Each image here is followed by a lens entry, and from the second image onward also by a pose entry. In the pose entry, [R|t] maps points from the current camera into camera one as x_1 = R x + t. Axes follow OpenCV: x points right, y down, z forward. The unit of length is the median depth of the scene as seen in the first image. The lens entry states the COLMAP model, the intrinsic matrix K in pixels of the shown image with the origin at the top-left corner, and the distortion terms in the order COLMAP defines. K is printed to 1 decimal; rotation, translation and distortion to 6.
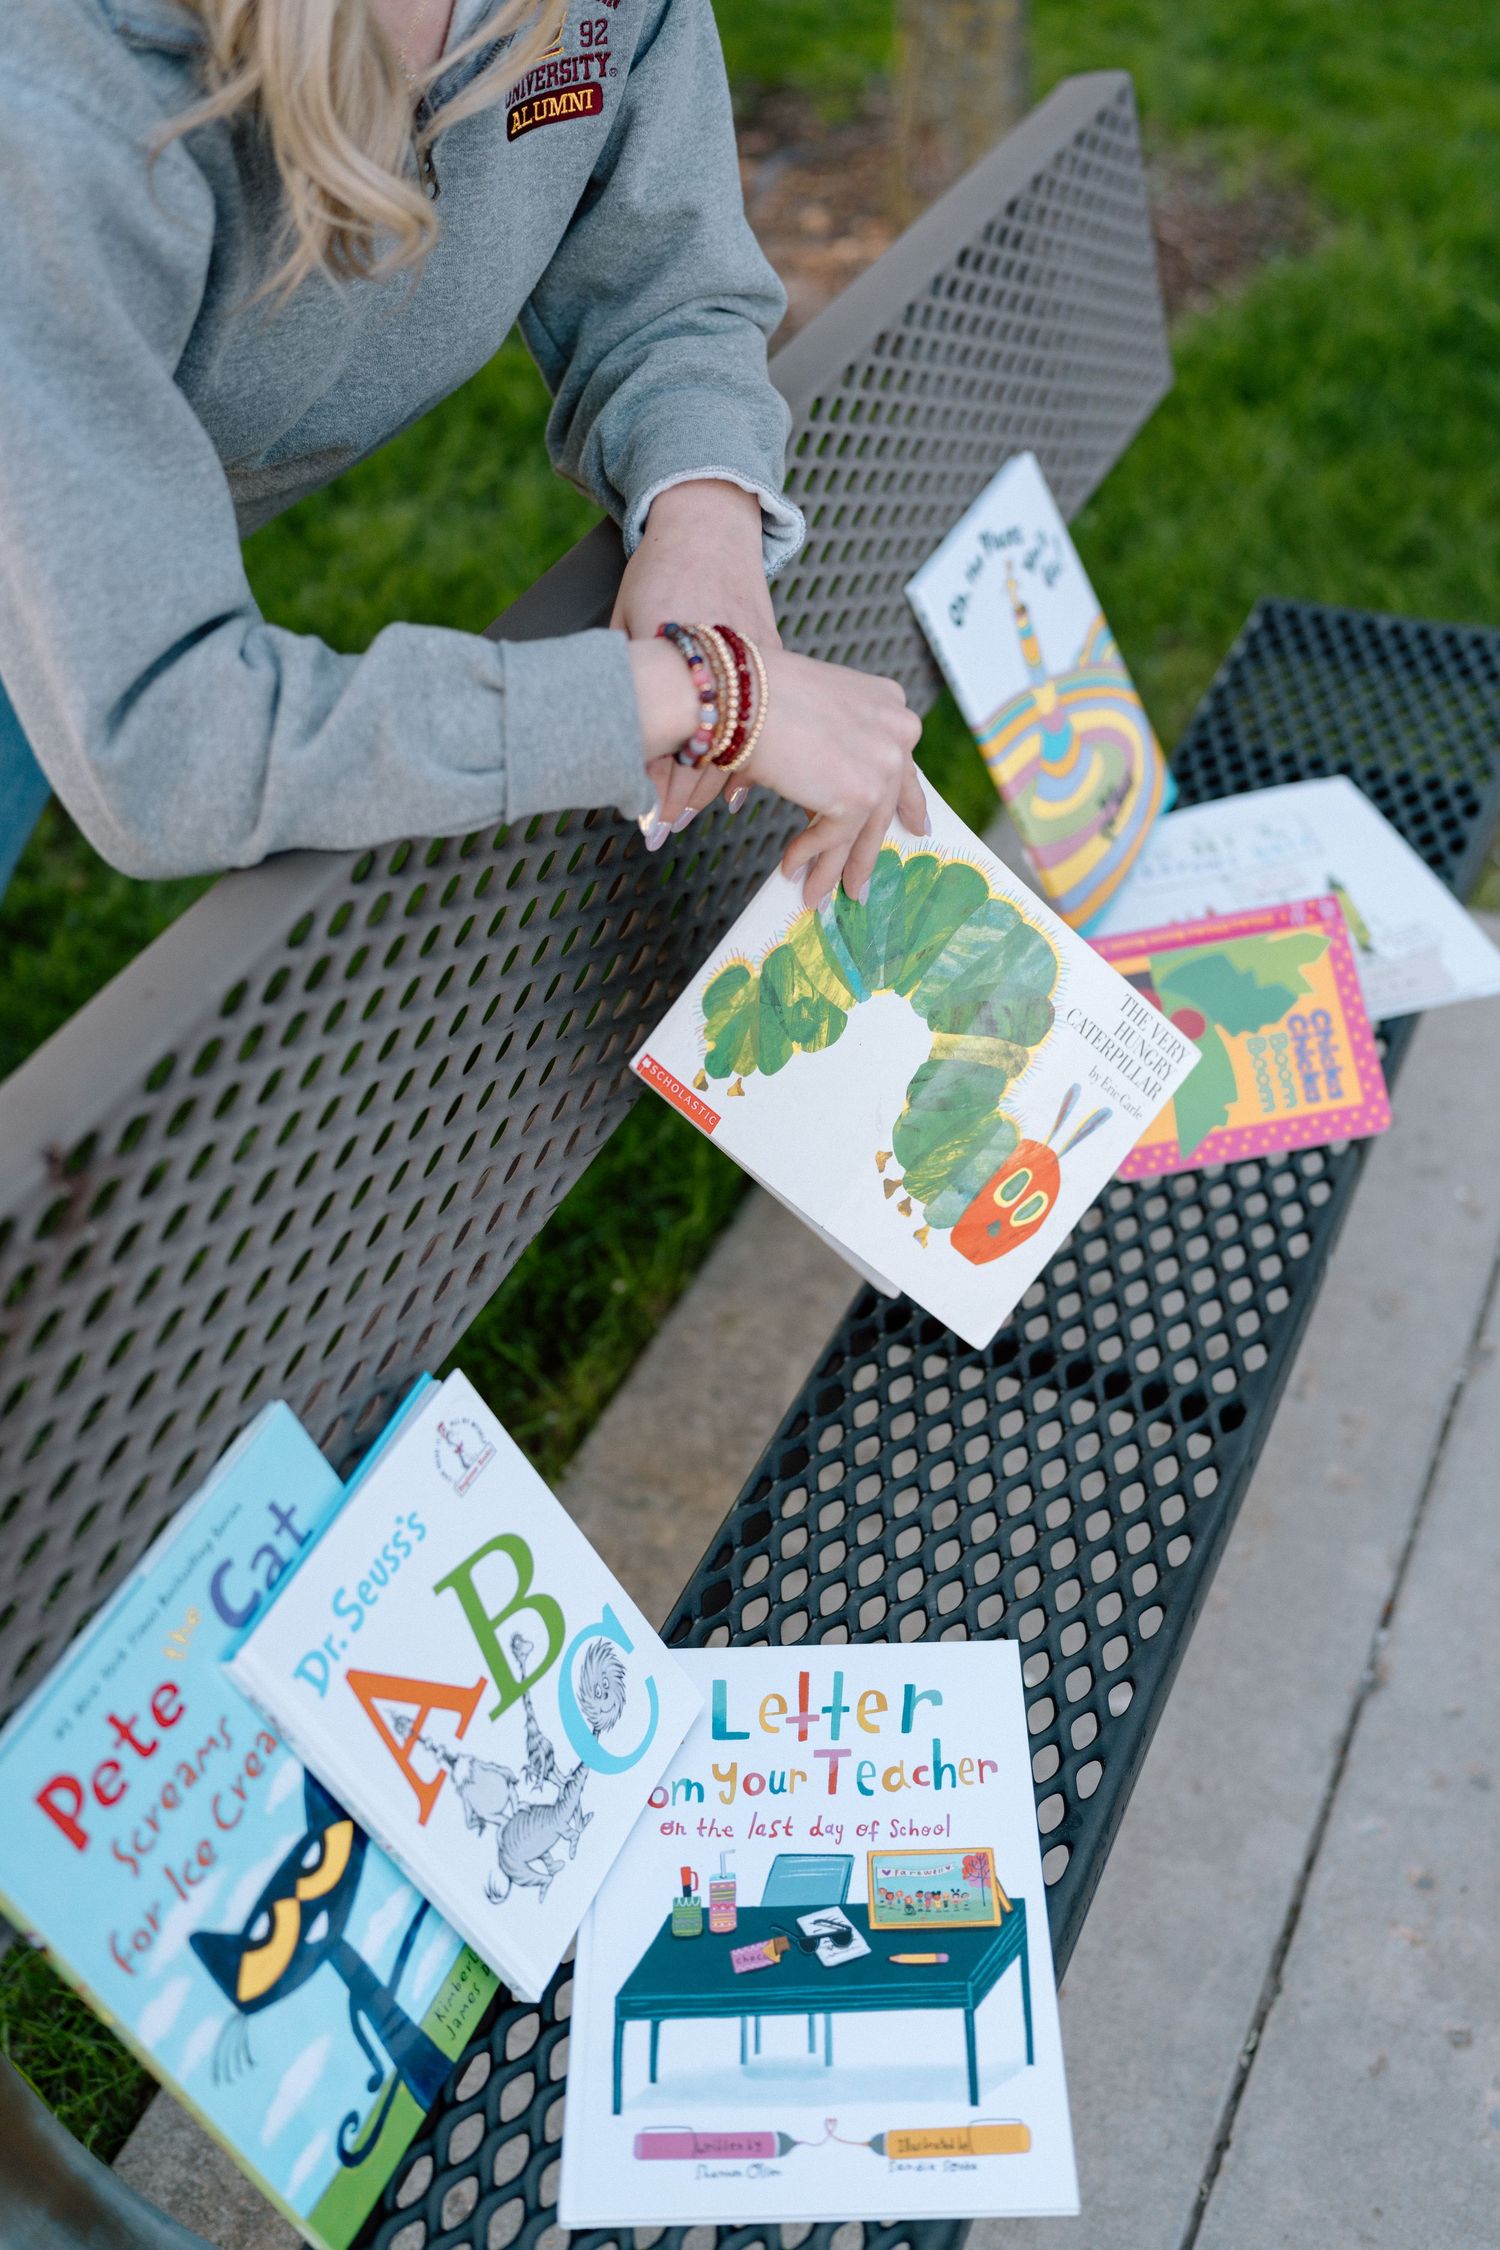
lens RADIAL K [[2366.5, 0, 836.8], [0, 2366.5, 1124.5], [0, 0, 1]] dist [0.020433, 0.040162]
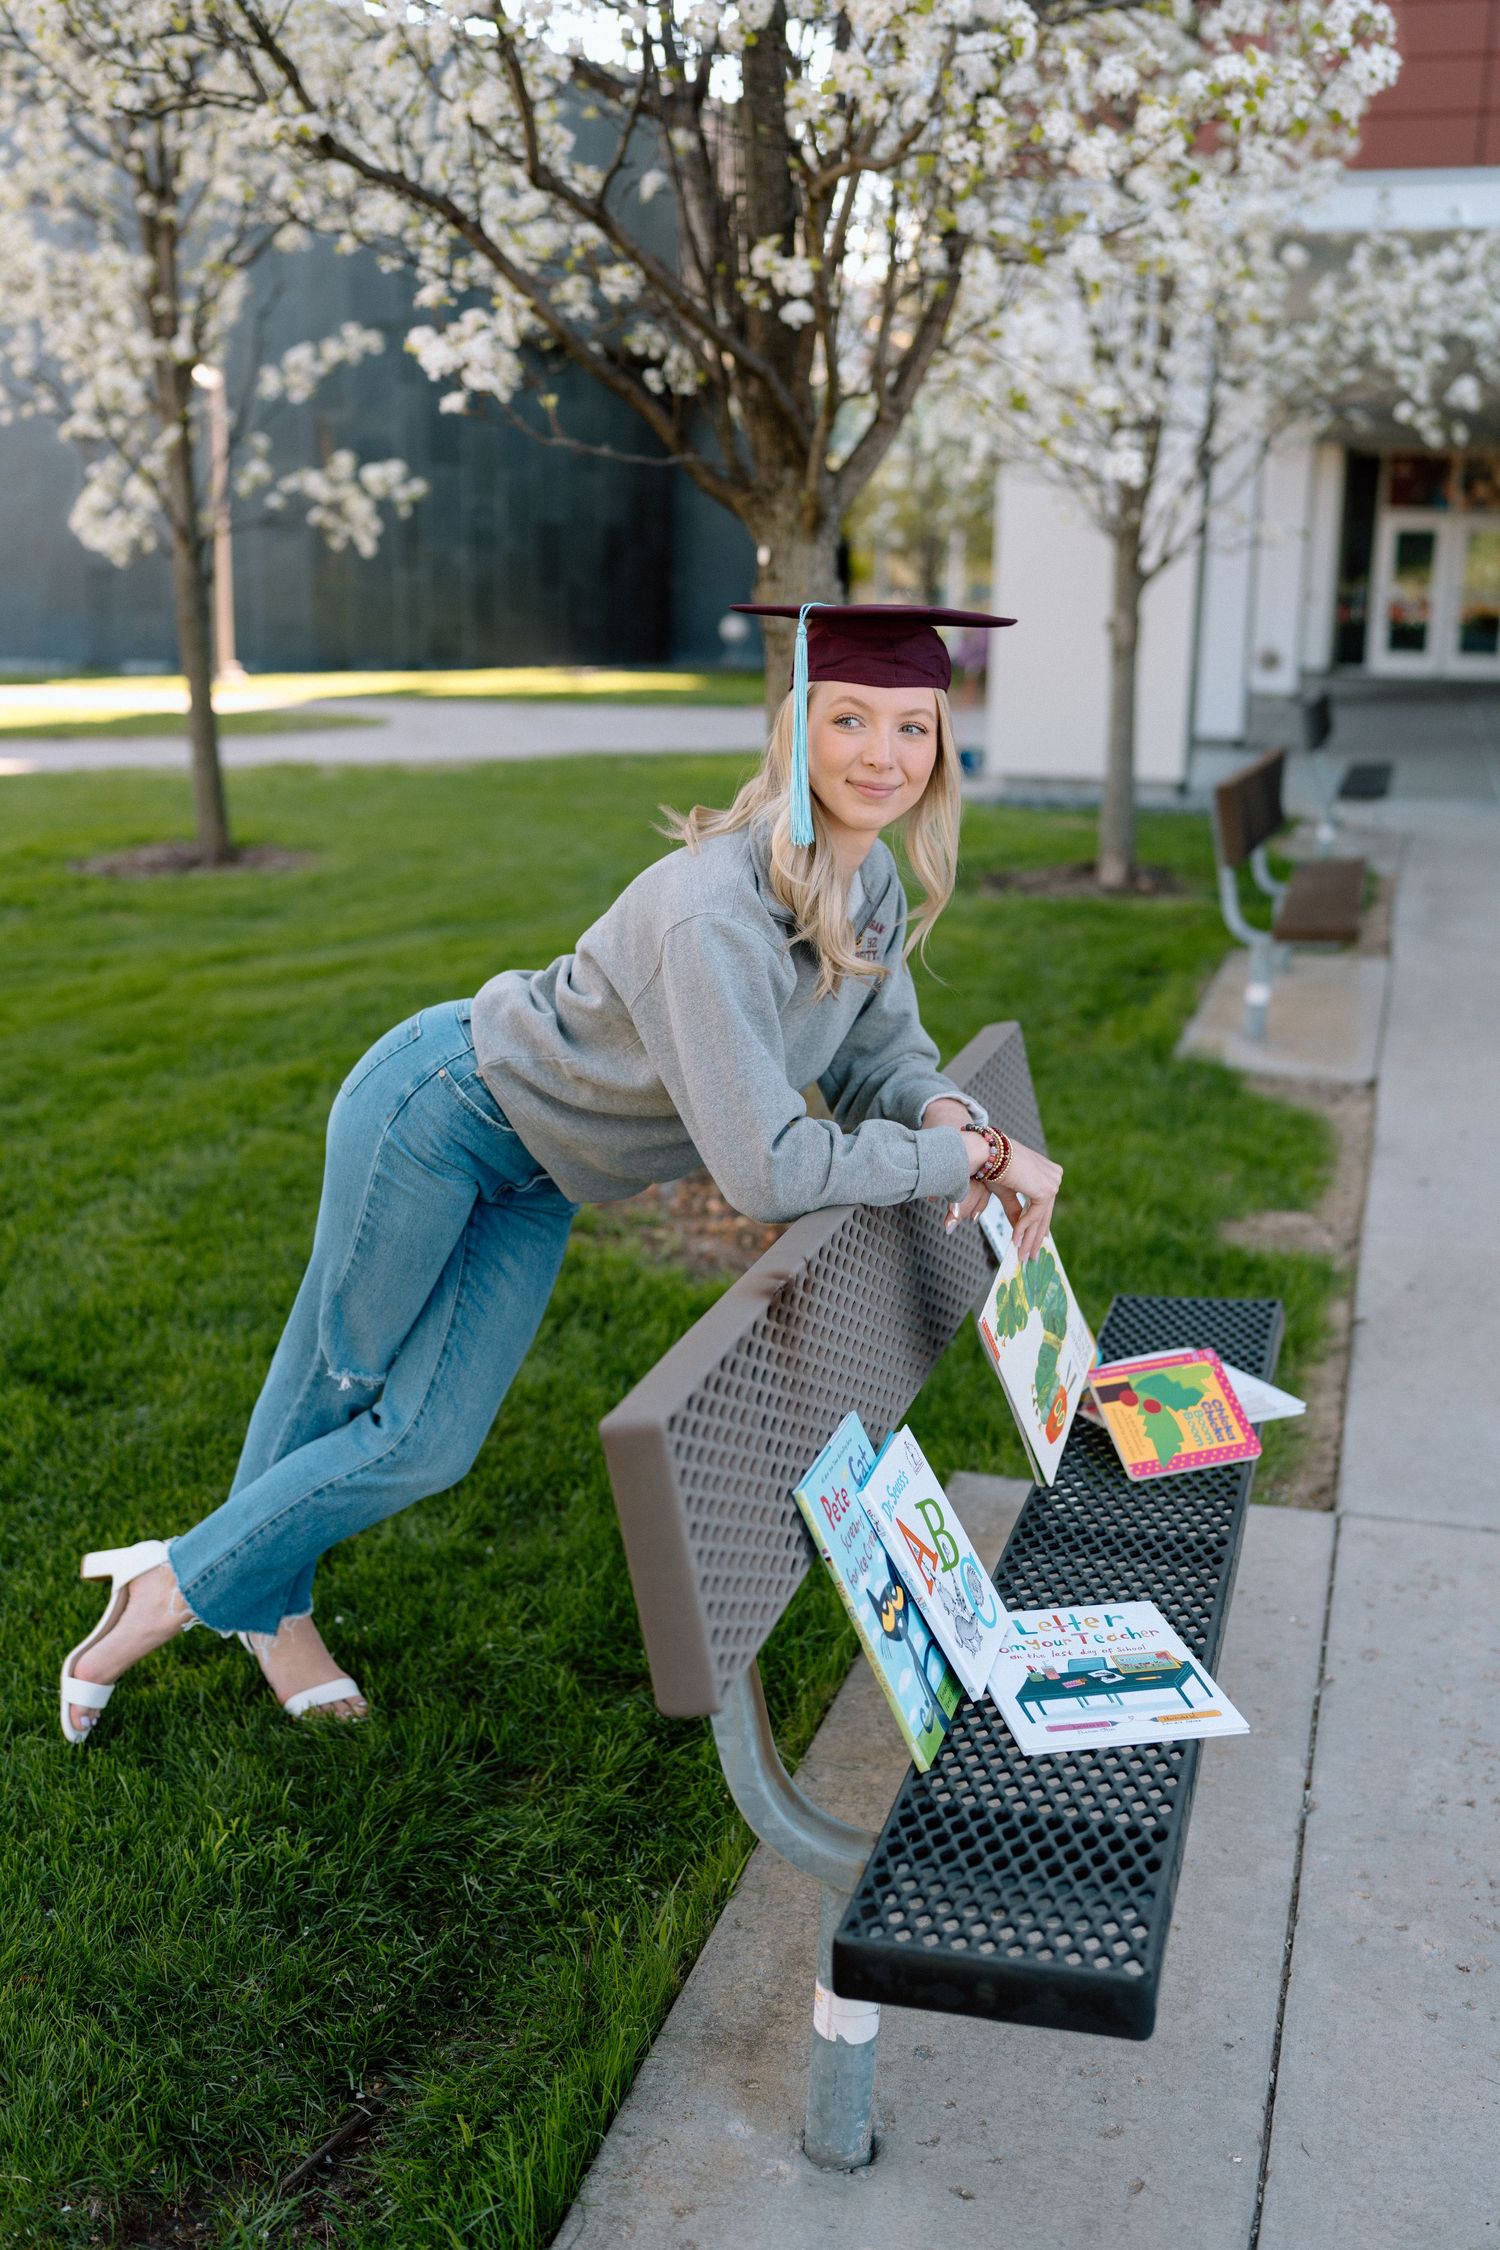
lens RADIAL K [[2175.8, 0, 728.0], [0, 2175.8, 1123.2], [0, 0, 1]] dist [-0.008240, 0.033496]
pose [[0.994731, -0.042198, 0.093428, -0.454835], [0.081748, 0.876440, -0.474520, 0.730242], [-0.061861, 0.479658, 0.875272, -0.845549]]
